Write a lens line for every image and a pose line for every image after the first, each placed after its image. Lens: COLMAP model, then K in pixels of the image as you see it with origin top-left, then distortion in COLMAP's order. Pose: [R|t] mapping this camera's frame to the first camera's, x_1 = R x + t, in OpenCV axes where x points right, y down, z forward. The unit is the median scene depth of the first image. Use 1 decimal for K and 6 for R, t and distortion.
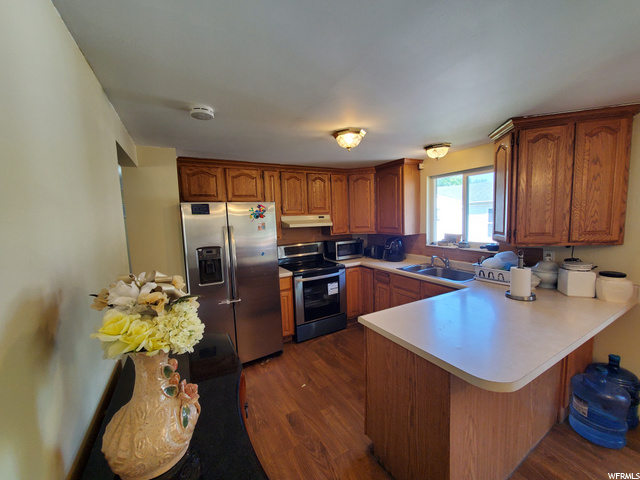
lens RADIAL K [[251.8, 0, 321.3], [0, 251.8, 240.6], [0, 0, 1]] dist [-0.001792, -0.000289]
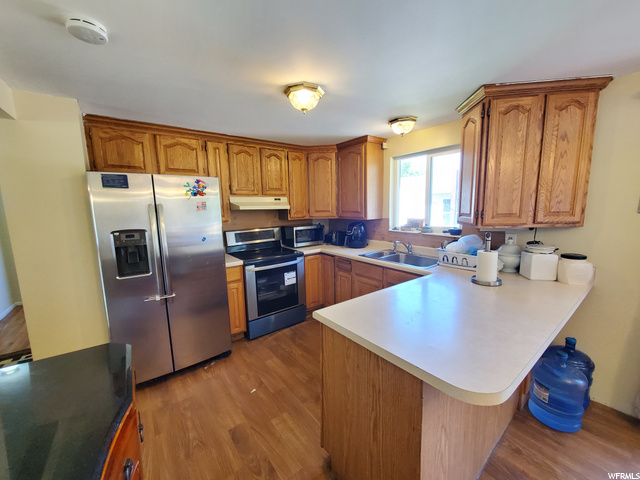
lens RADIAL K [[251.8, 0, 321.3], [0, 251.8, 240.6], [0, 0, 1]] dist [-0.001792, -0.000289]
pose [[0.989837, -0.004140, 0.142147, 0.040181], [-0.001550, 0.999203, 0.039897, 0.026476], [-0.142199, -0.039712, 0.989041, 0.132974]]
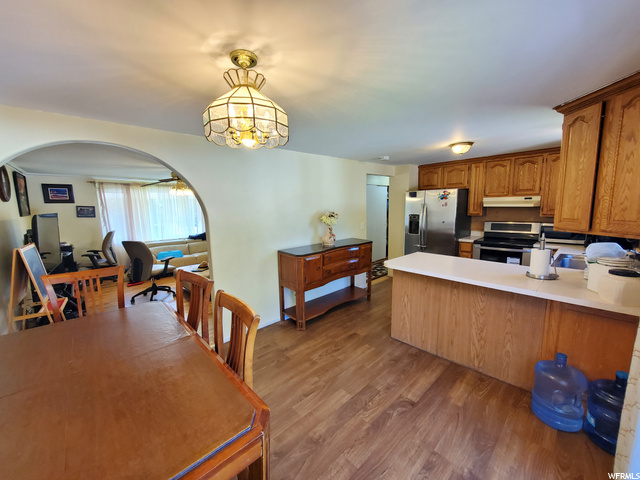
lens RADIAL K [[251.8, 0, 321.3], [0, 251.8, 240.6], [0, 0, 1]] dist [-0.001792, -0.000289]
pose [[0.238898, 0.167022, -0.956573, 1.264690], [-0.079040, 0.985172, 0.152276, -0.015296], [0.967823, 0.039229, 0.248557, -0.148448]]
